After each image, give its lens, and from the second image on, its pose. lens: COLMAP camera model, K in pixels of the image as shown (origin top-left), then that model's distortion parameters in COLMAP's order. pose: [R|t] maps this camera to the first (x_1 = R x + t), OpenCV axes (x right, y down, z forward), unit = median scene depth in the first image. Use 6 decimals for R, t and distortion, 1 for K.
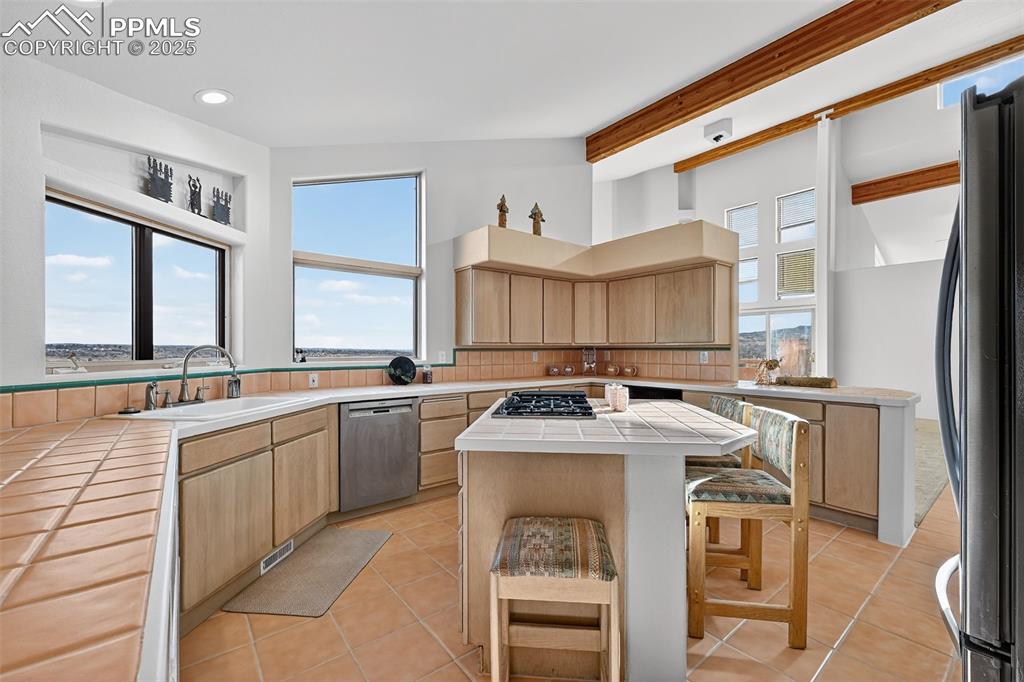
lens RADIAL K [[422.9, 0, 512.8], [0, 422.9, 351.7], [0, 0, 1]] dist [0.001014, 0.000119]
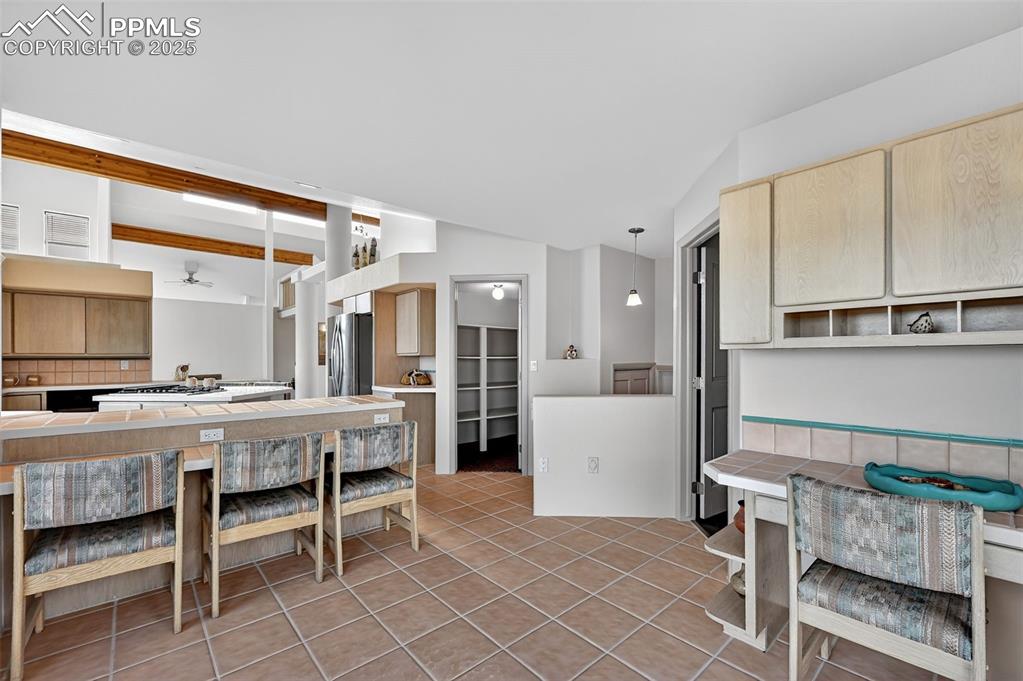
lens RADIAL K [[424.4, 0, 511.8], [0, 424.4, 342.6], [0, 0, 1]] dist [-0.000815, 0.000165]
pose [[-0.053209, 0.039061, 0.997819, -1.007160], [0.004957, 0.999233, -0.038852, 0.000500], [-0.998571, 0.002879, -0.053362, -0.166282]]
